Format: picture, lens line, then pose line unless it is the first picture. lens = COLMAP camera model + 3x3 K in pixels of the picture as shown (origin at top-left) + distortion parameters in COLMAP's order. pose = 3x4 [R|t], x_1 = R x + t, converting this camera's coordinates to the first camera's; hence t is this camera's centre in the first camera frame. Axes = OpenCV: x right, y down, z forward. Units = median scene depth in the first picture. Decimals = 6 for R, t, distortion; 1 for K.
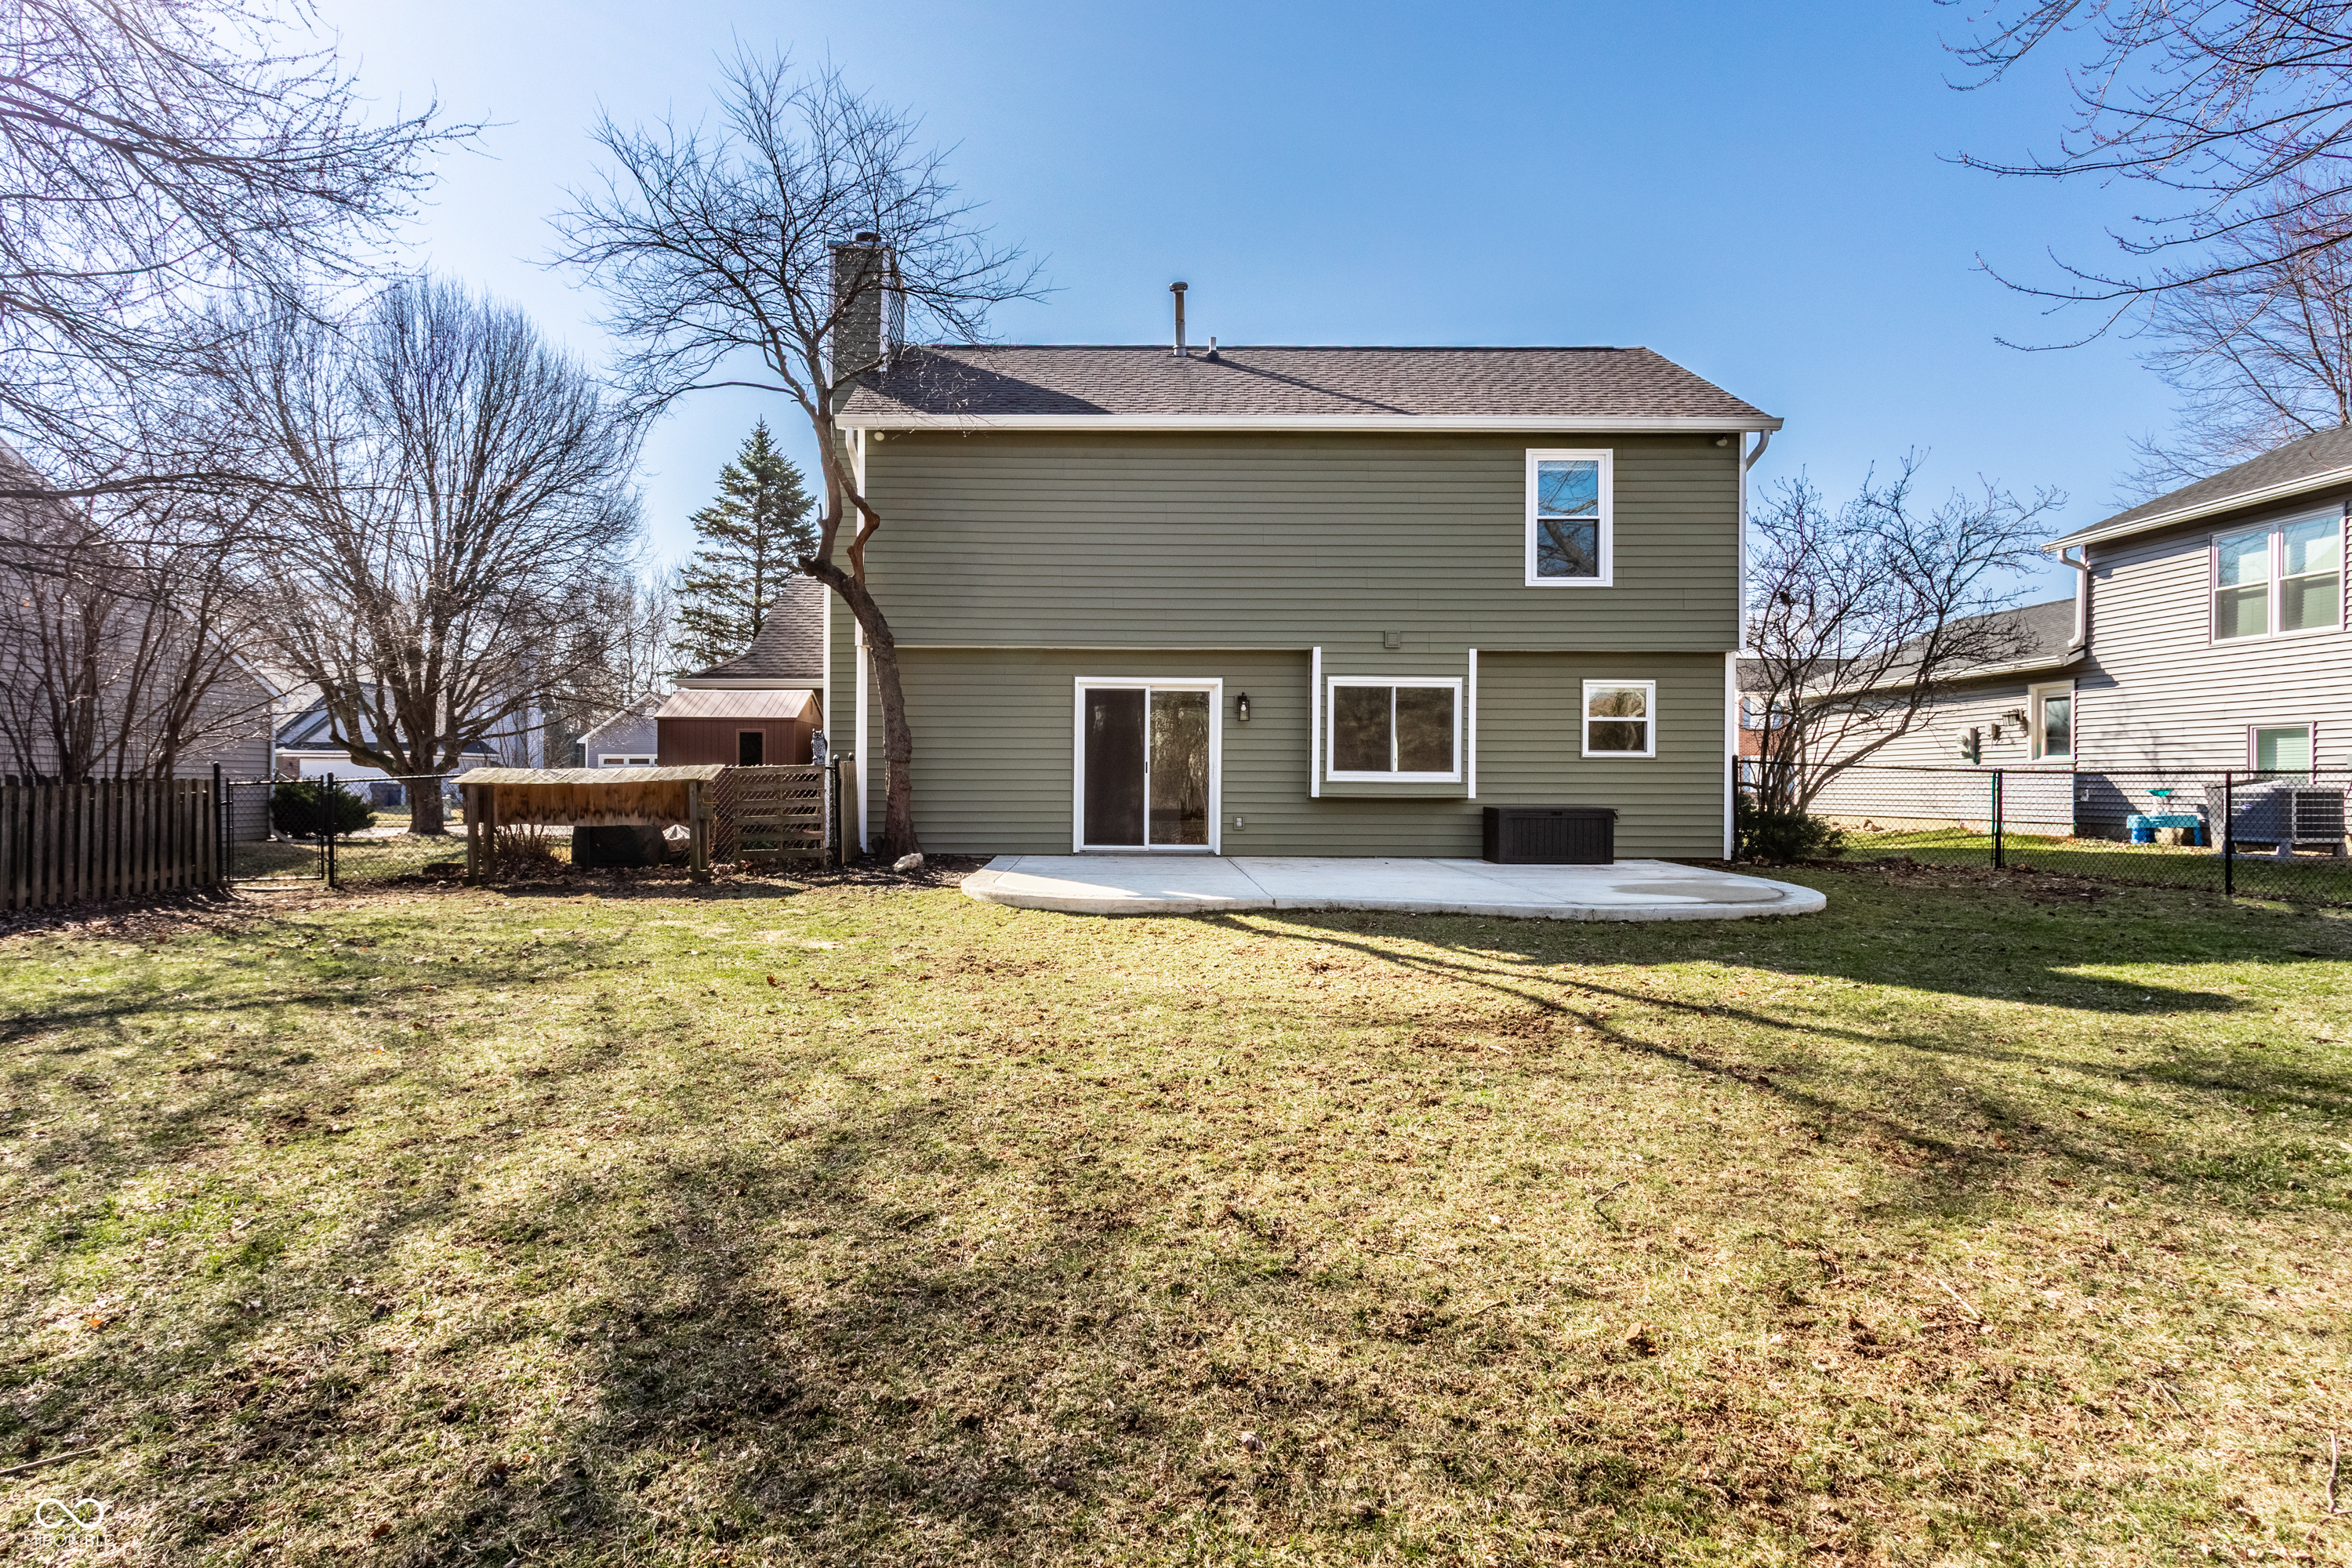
lens RADIAL K [[1303.5, 0, 1176.0], [0, 1303.5, 784.0], [0, 0, 1]] dist [0.016127, 0.000516]
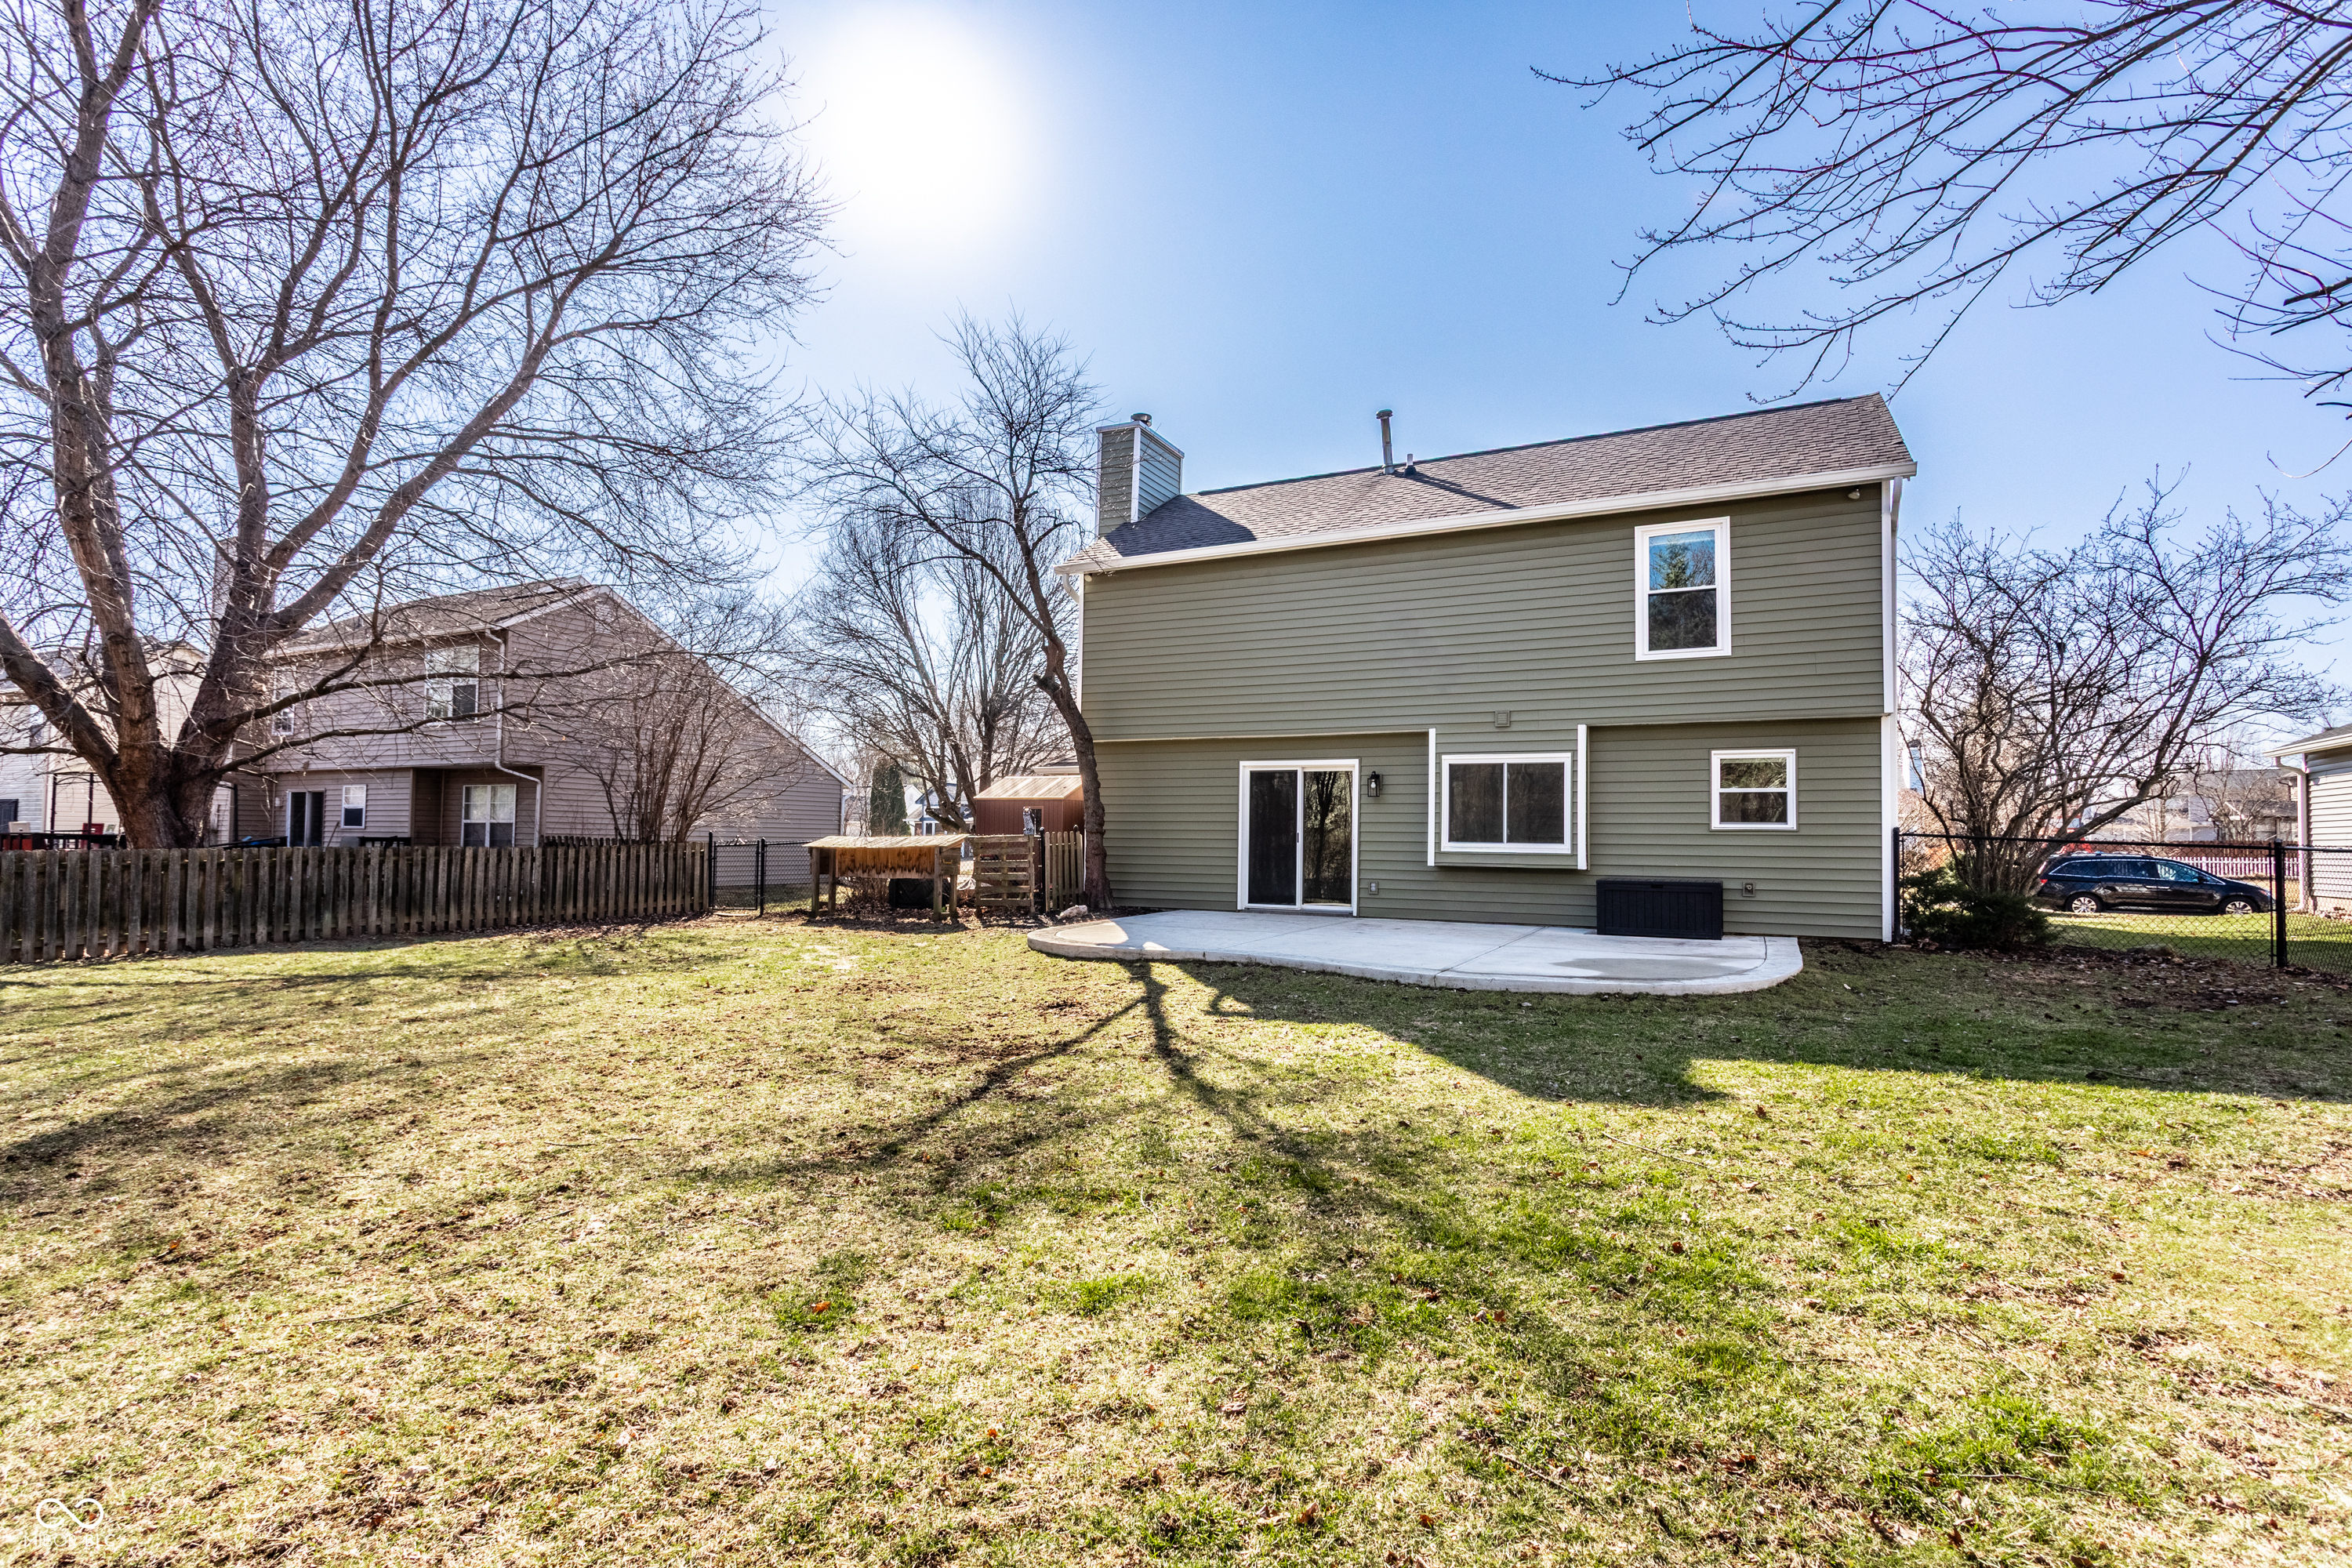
lens RADIAL K [[1159.6, 0, 1162.0], [0, 1159.6, 804.2], [0, 0, 1]] dist [-0.003544, -0.000389]
pose [[0.880018, -0.008626, -0.474862, 0.368200], [-0.008689, 0.999375, -0.034257, -0.006356], [0.474861, 0.034273, 0.879393, 0.039006]]
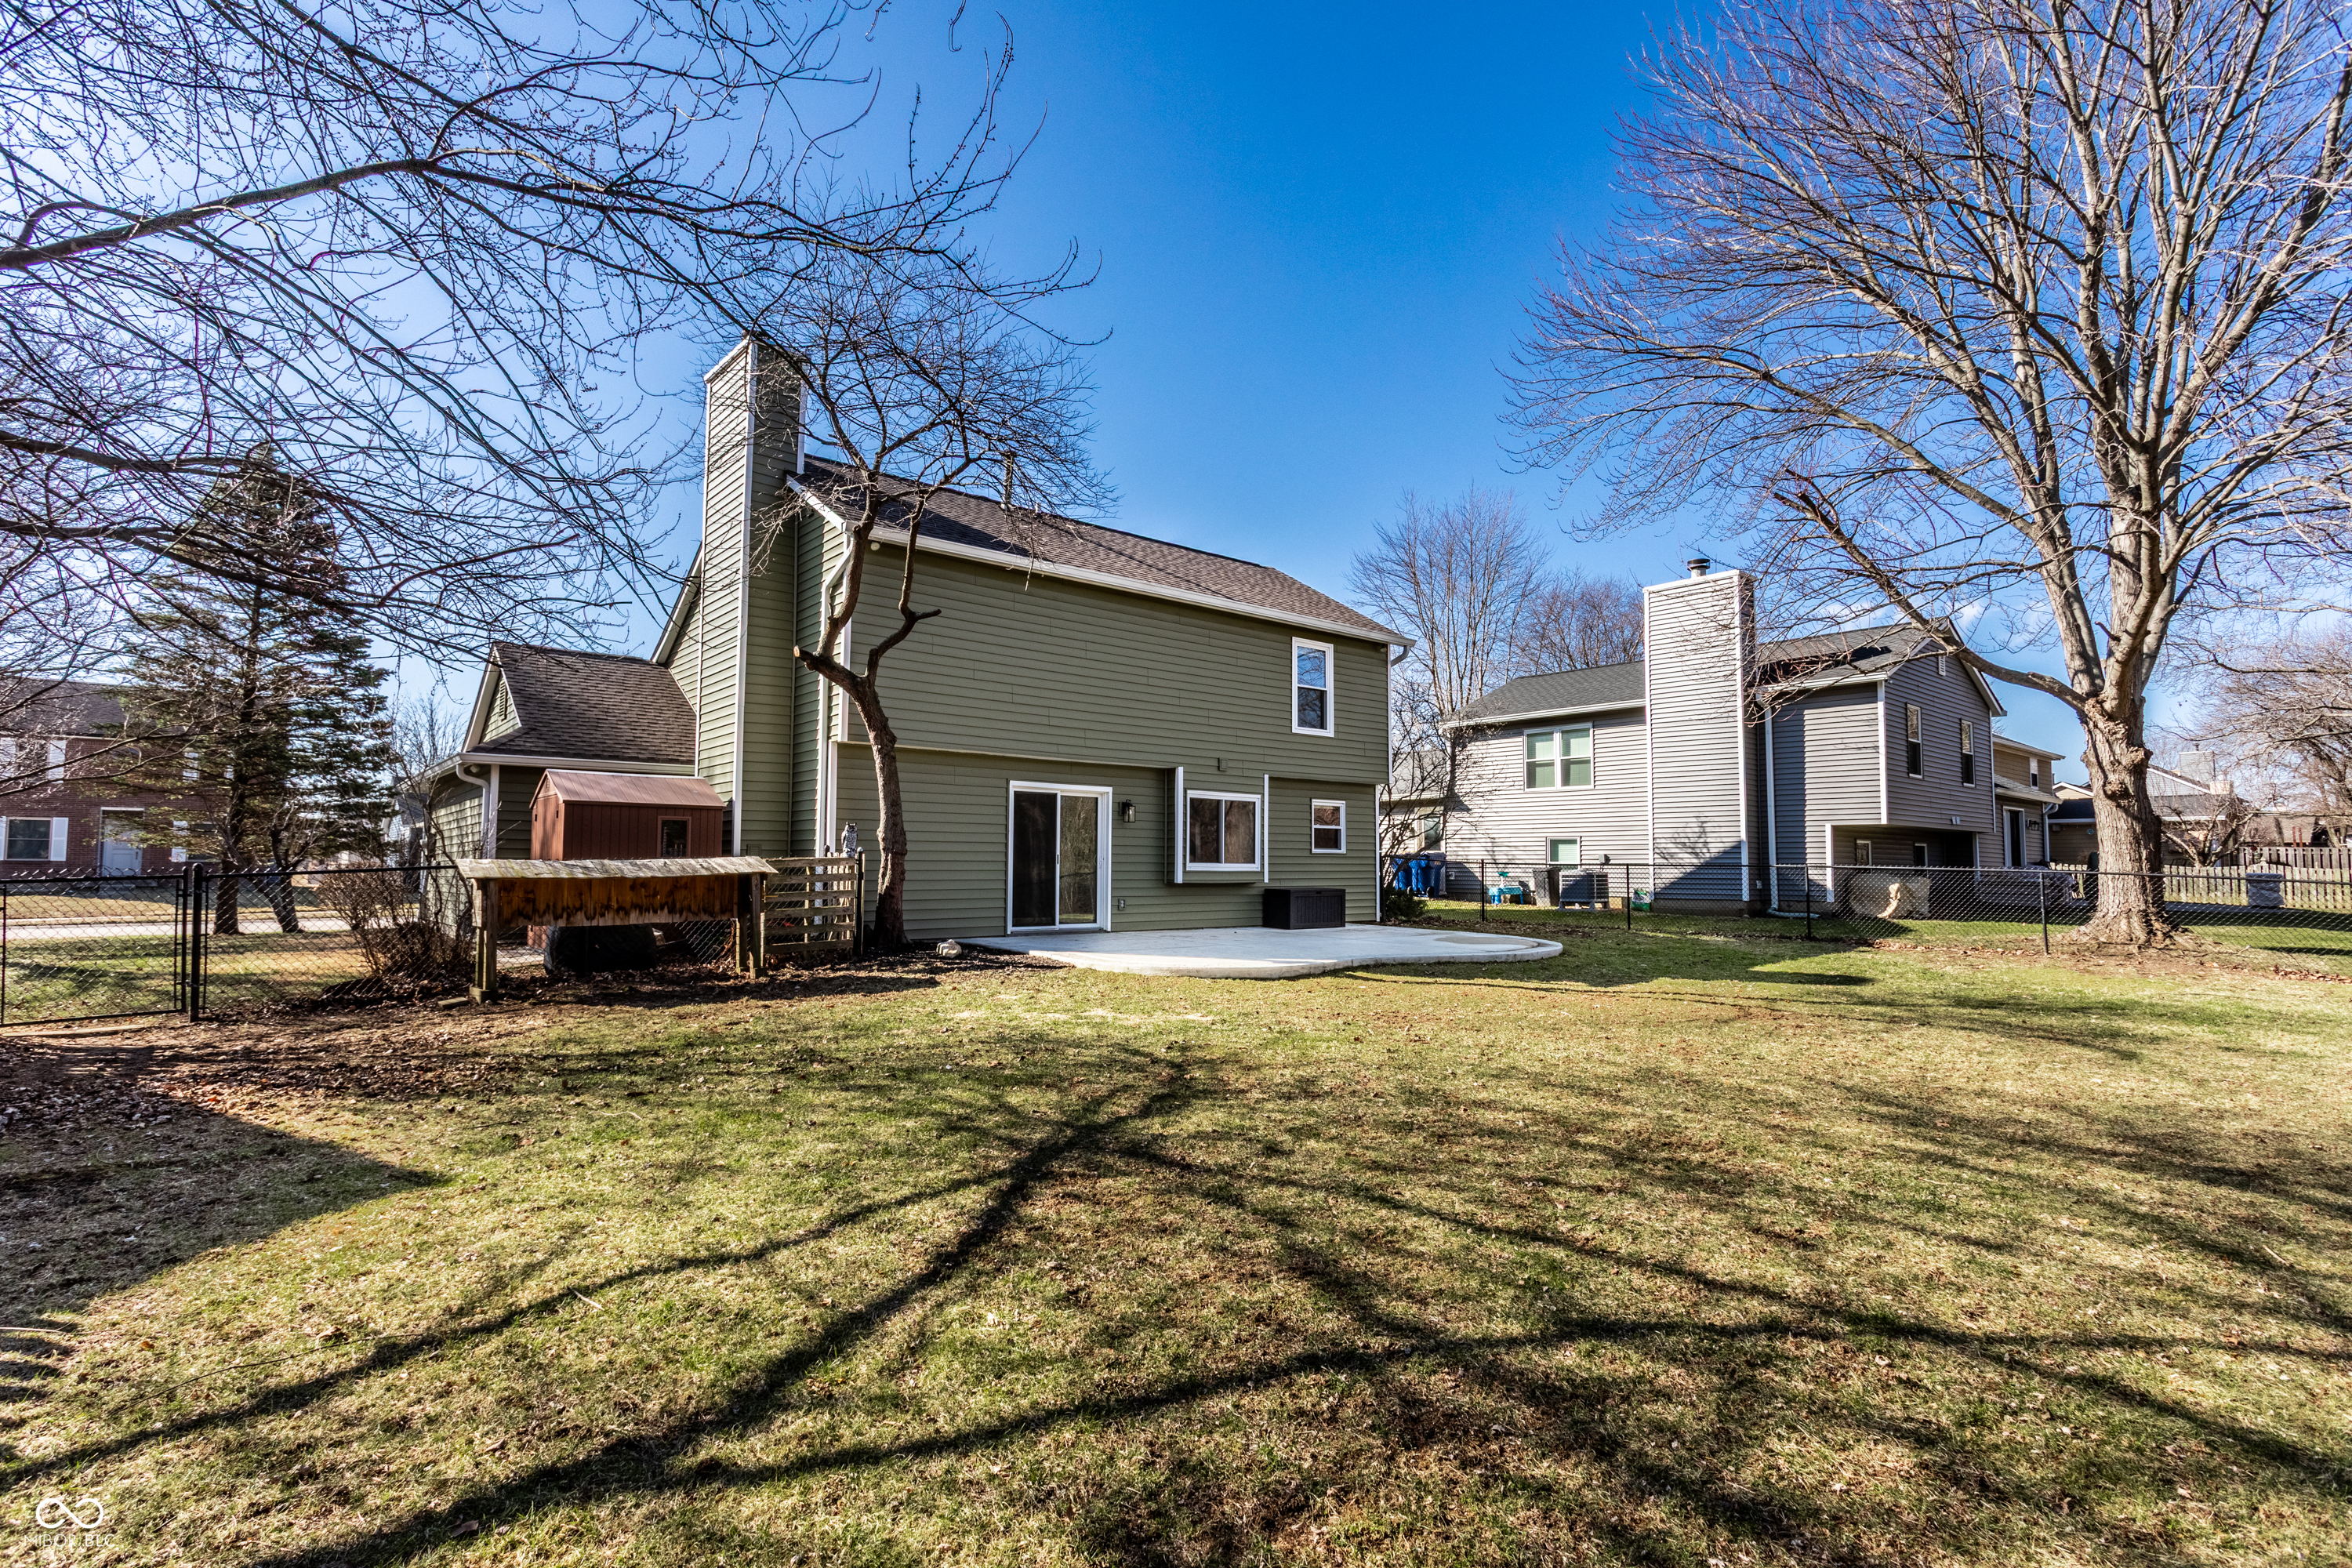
lens RADIAL K [[1159.6, 0, 1162.0], [0, 1159.6, 804.2], [0, 0, 1]] dist [-0.003544, -0.000389]
pose [[0.761323, 0.032381, 0.647564, -0.649994], [-0.000387, 0.998775, -0.049488, -0.010987], [-0.648373, 0.037426, 0.760402, 0.136179]]
